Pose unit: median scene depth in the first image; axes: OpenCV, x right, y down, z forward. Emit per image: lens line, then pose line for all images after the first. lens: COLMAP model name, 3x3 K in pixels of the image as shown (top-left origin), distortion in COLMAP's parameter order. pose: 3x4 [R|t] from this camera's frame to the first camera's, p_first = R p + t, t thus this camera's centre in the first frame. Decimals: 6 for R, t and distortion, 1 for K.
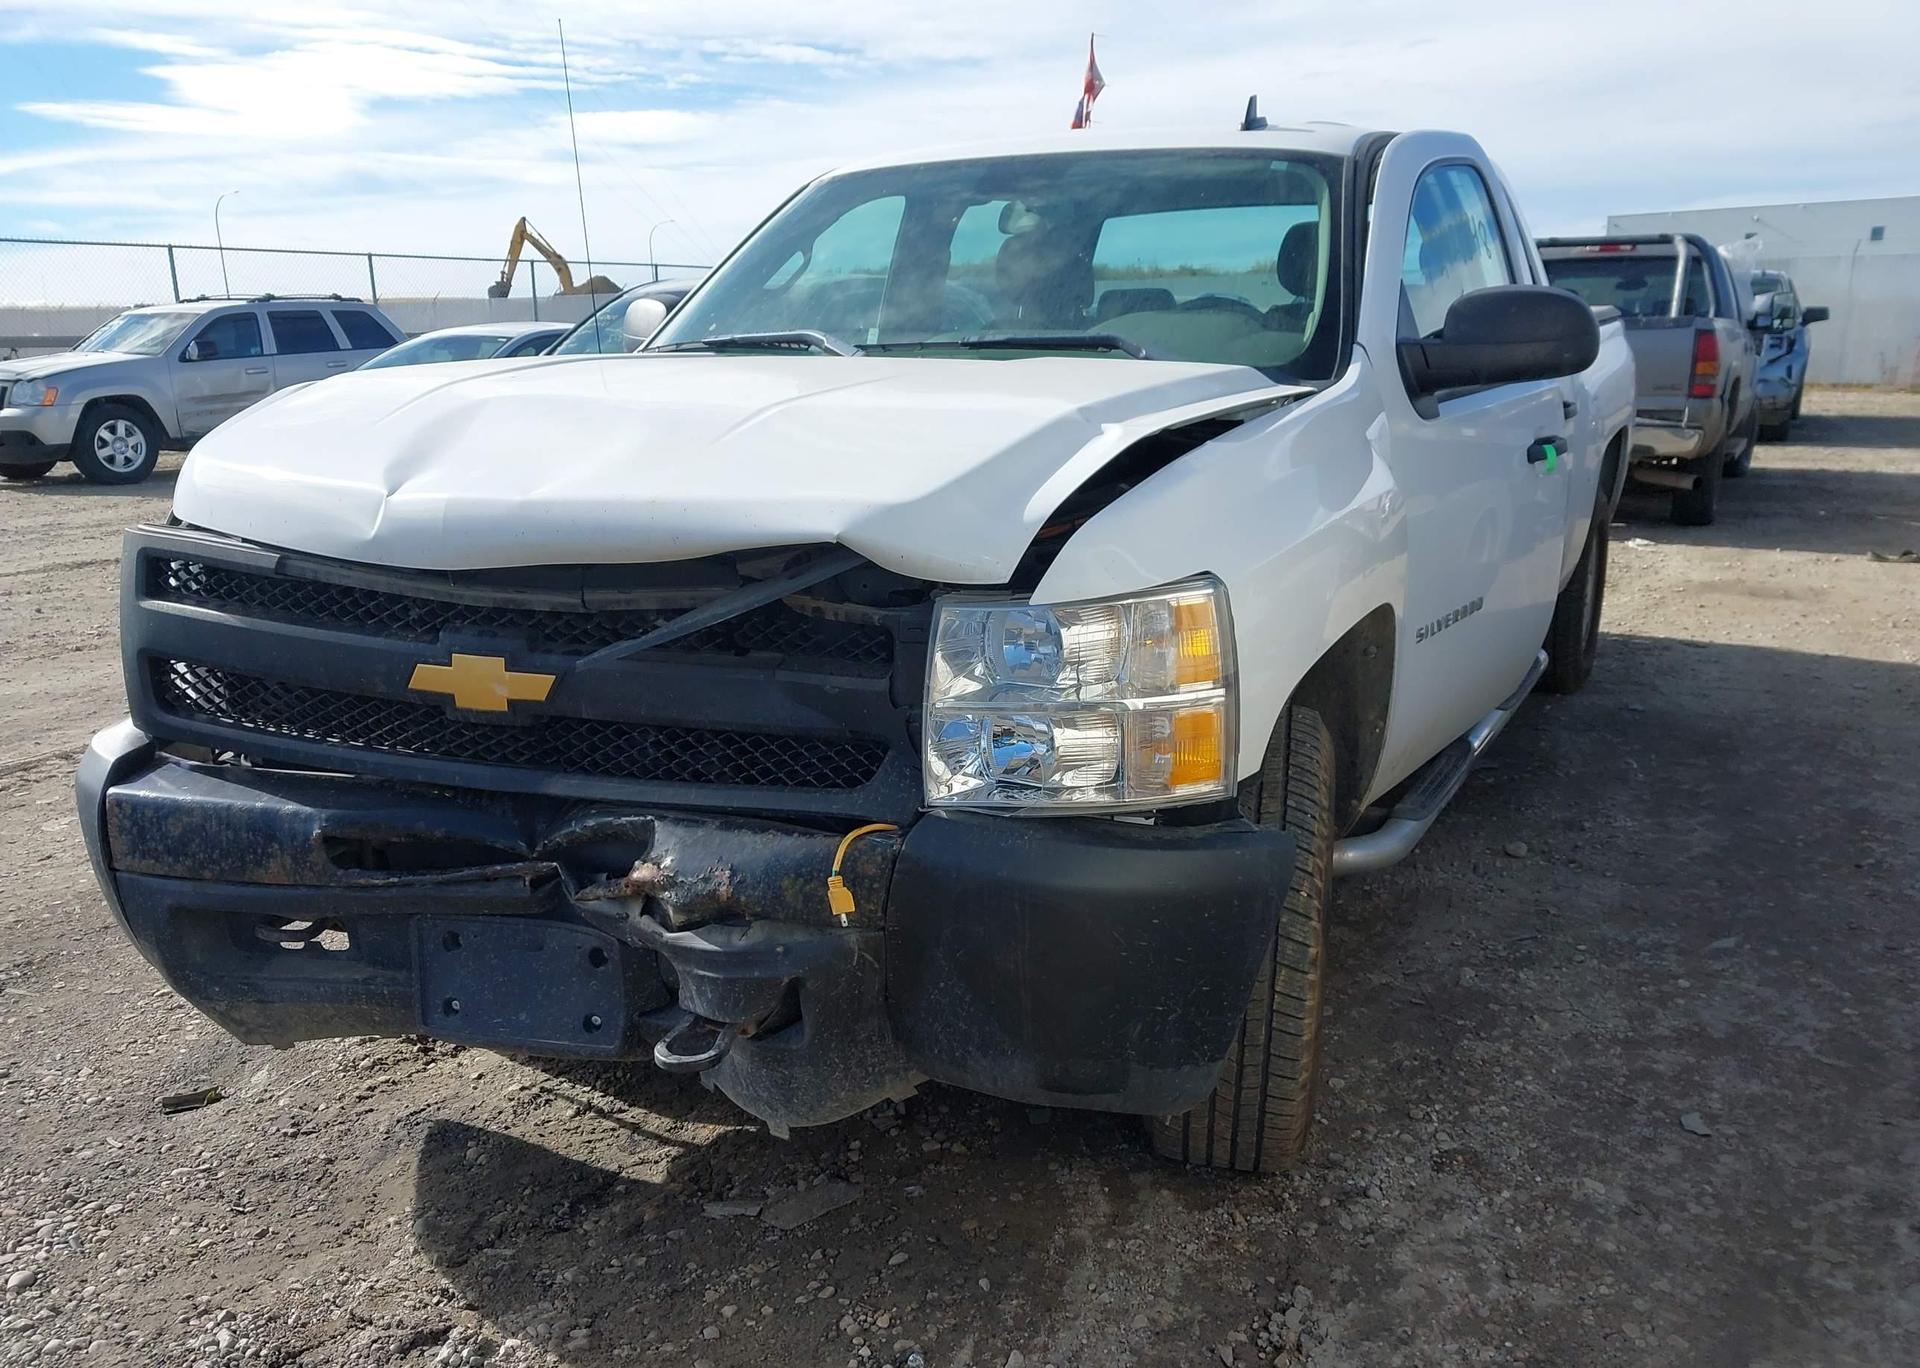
lens RADIAL K [[1547.2, 0, 987.8], [0, 1547.2, 693.2], [0, 0, 1]] dist [0.018417, -0.013132]
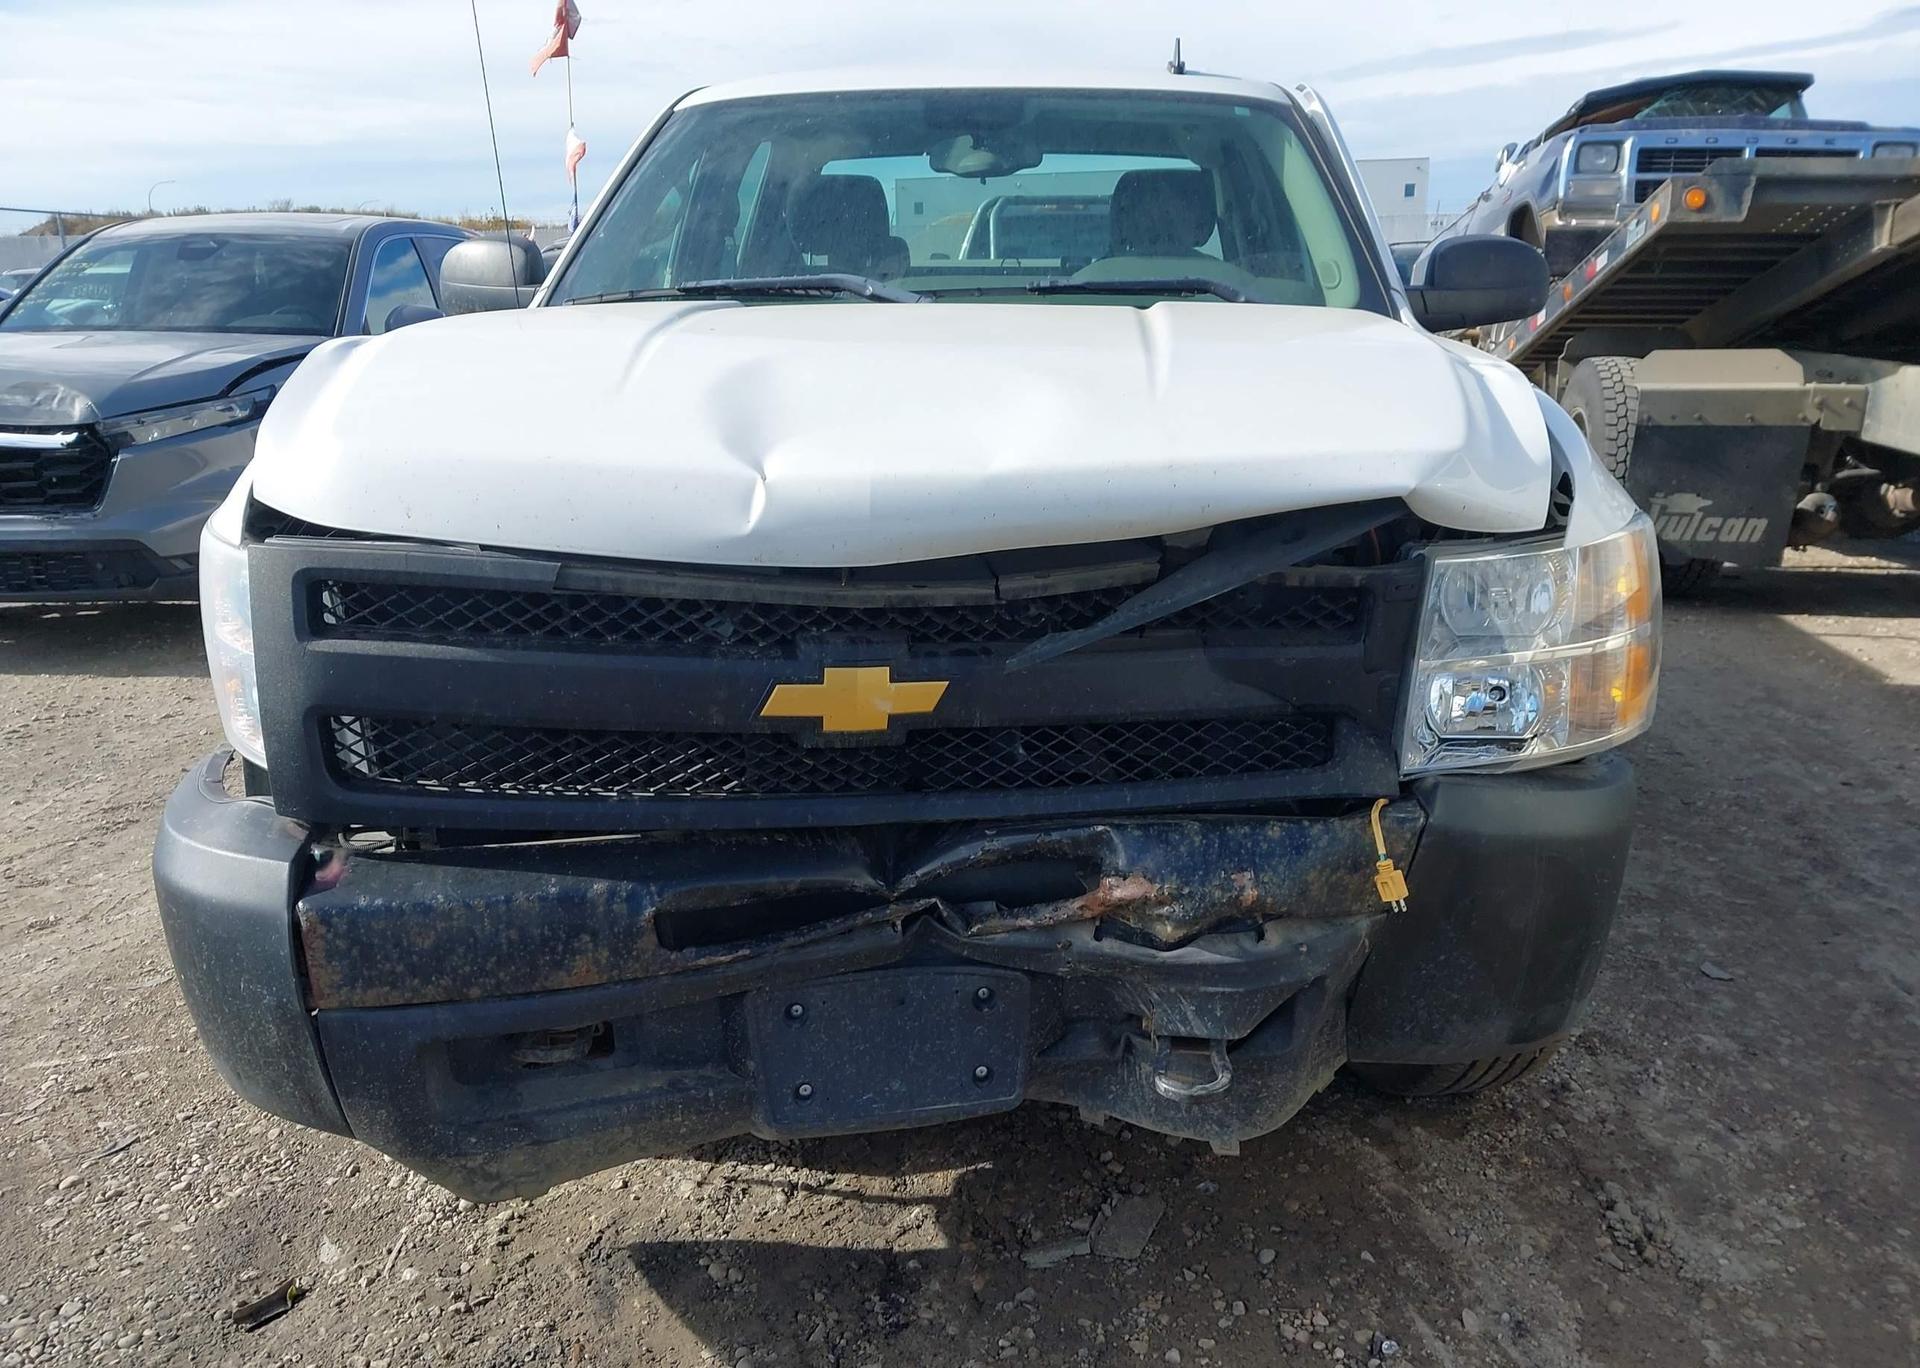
lens RADIAL K [[1547.2, 0, 1006.3], [0, 1547.2, 662.3], [0, 0, 1]] dist [0.018417, -0.013132]
pose [[0.901061, -0.098133, 0.422443, -0.565228], [0.093778, 0.995106, 0.031136, -0.041906], [-0.423431, 0.011560, 0.905854, 0.201249]]
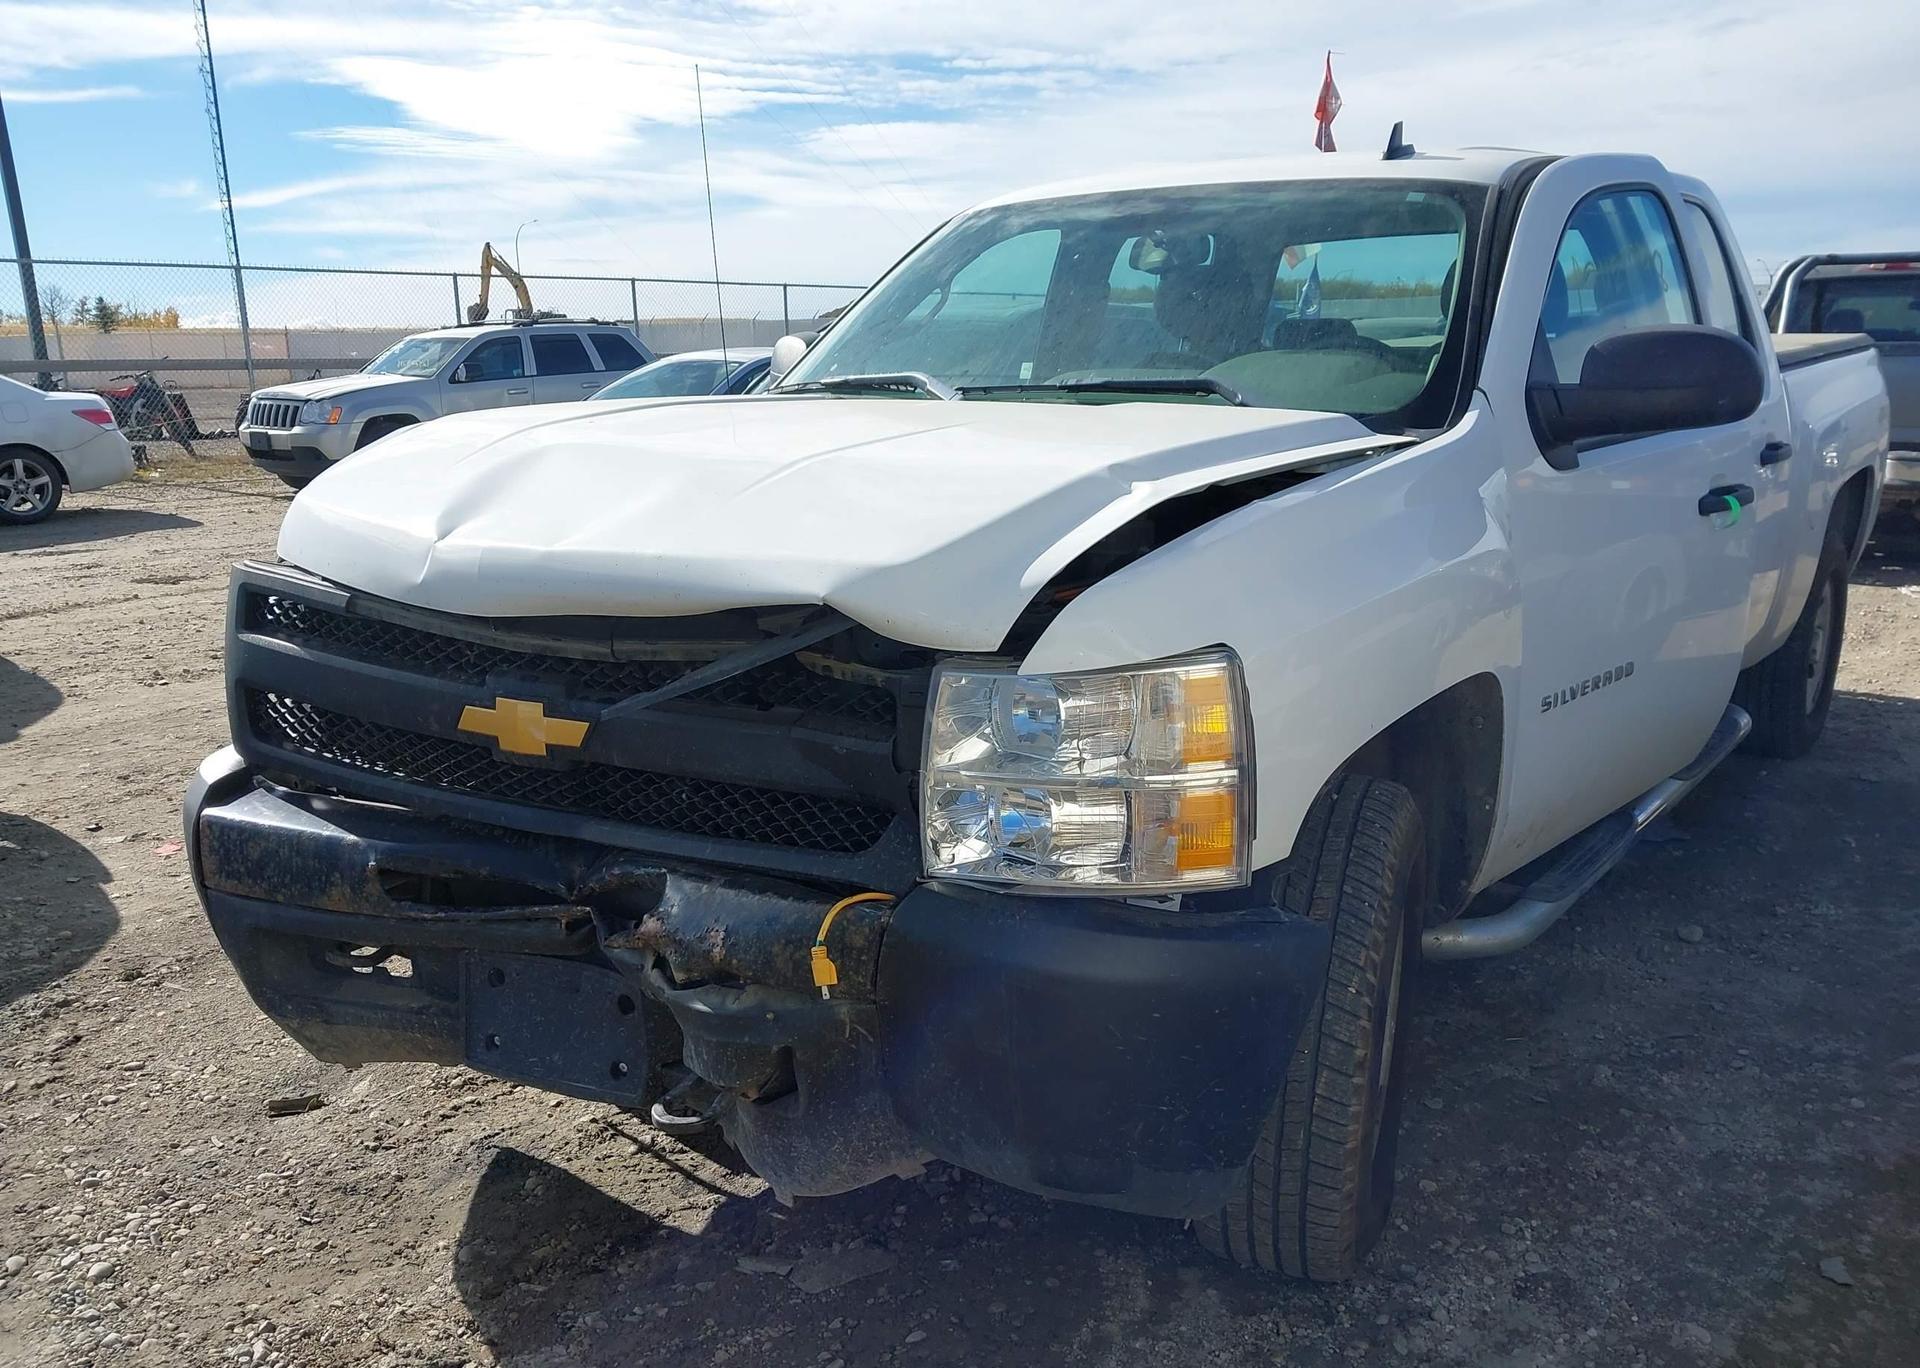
lens RADIAL K [[1547.2, 0, 987.0], [0, 1547.2, 690.7], [0, 0, 1]] dist [0.018417, -0.013132]
pose [[0.985699, 0.036414, -0.164537, 0.129929], [-0.038377, 0.999225, -0.008766, -0.030845], [0.164090, 0.014955, 0.986332, 0.047273]]
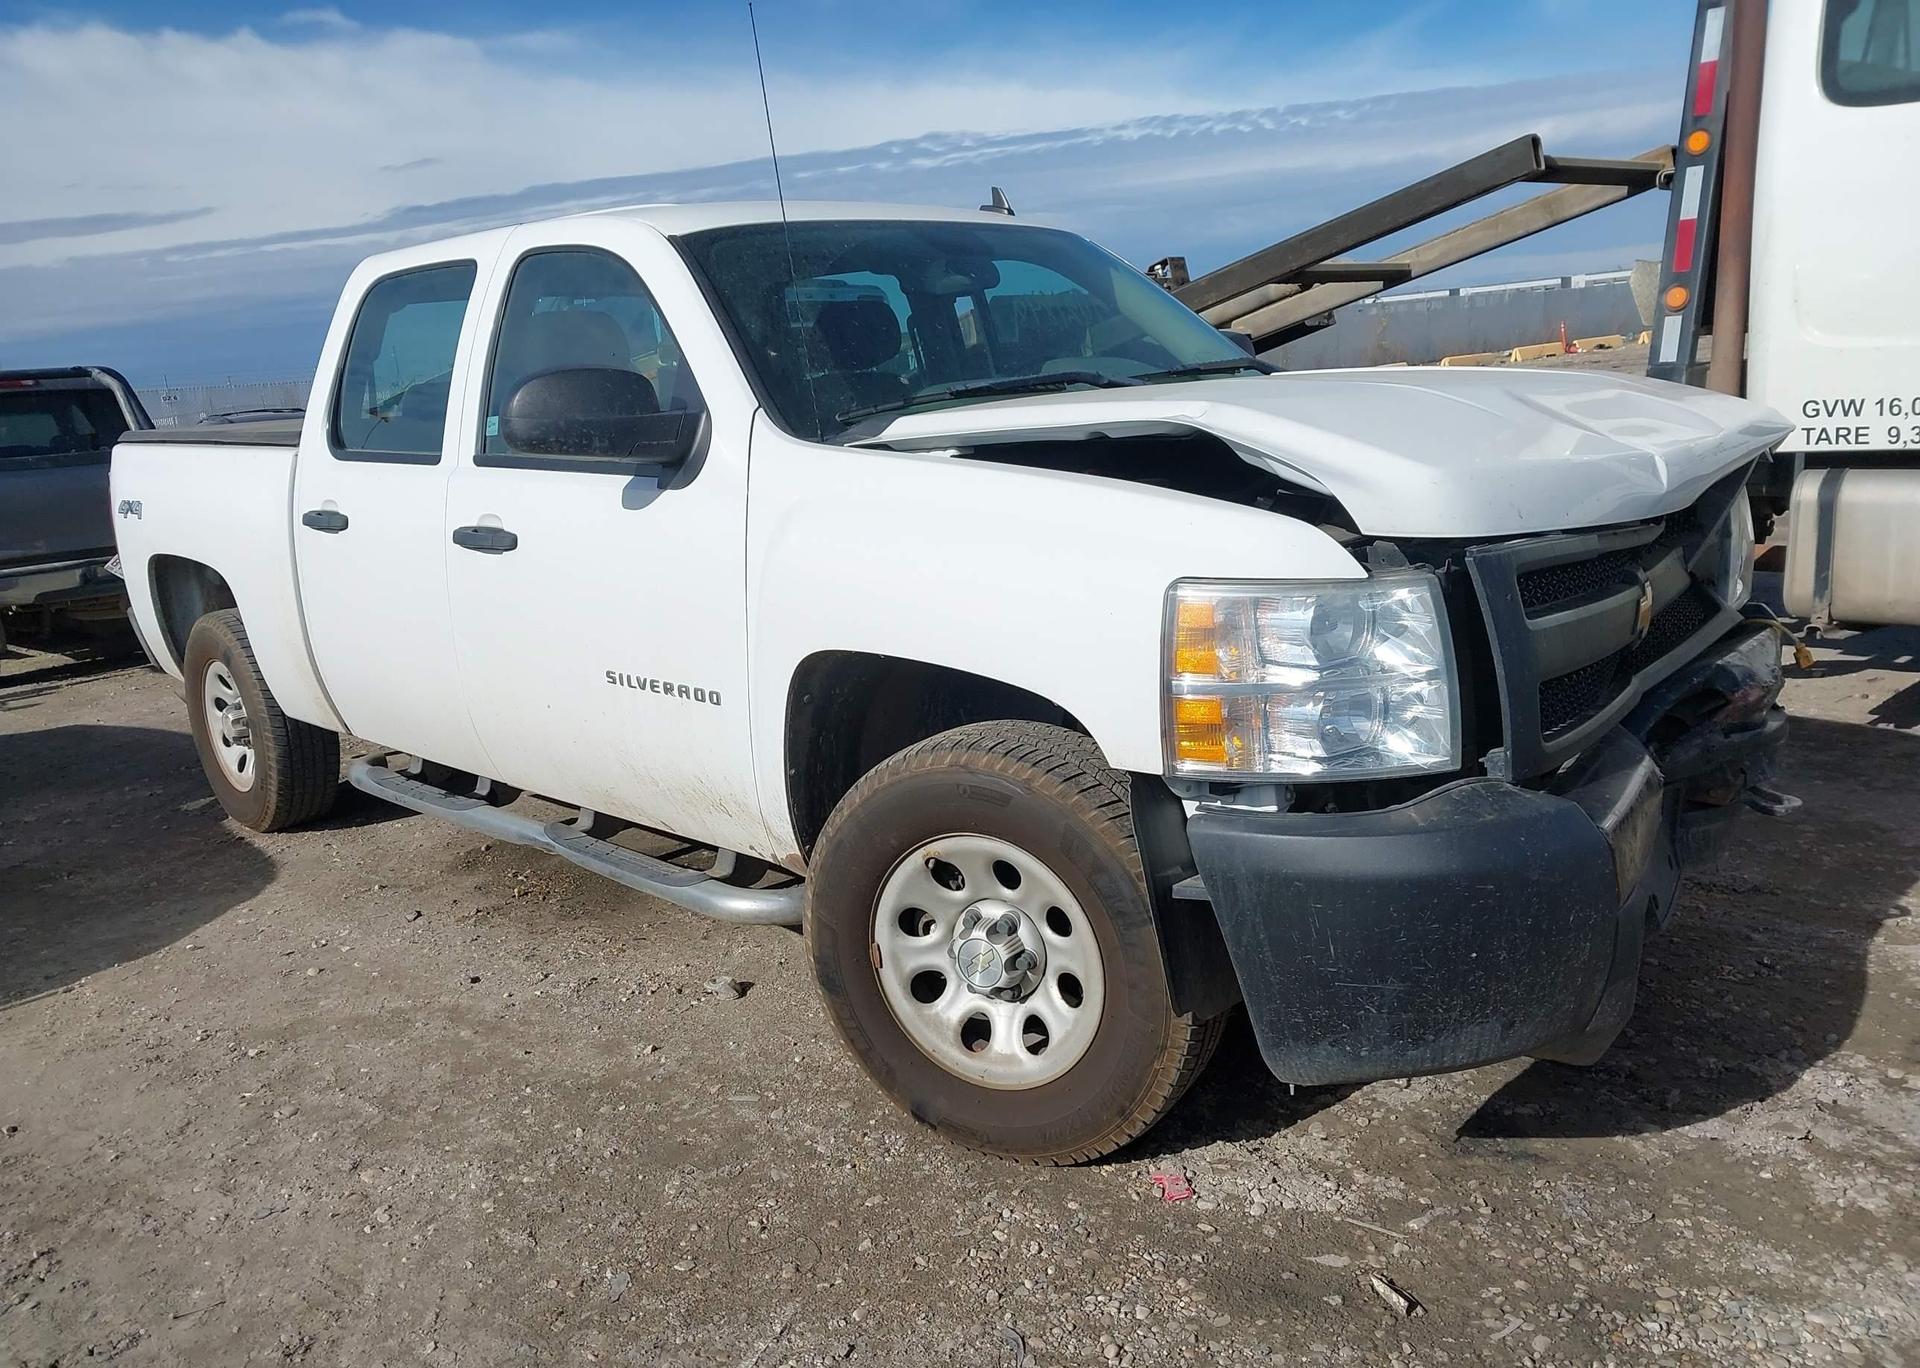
lens RADIAL K [[1547.2, 0, 942.3], [0, 1547.2, 694.8], [0, 0, 1]] dist [0.018417, -0.013132]
pose [[0.297442, -0.213125, 0.930648, -1.505994], [0.306482, 0.944492, 0.118341, -0.234213], [-0.904211, 0.250027, 0.346251, 1.022609]]
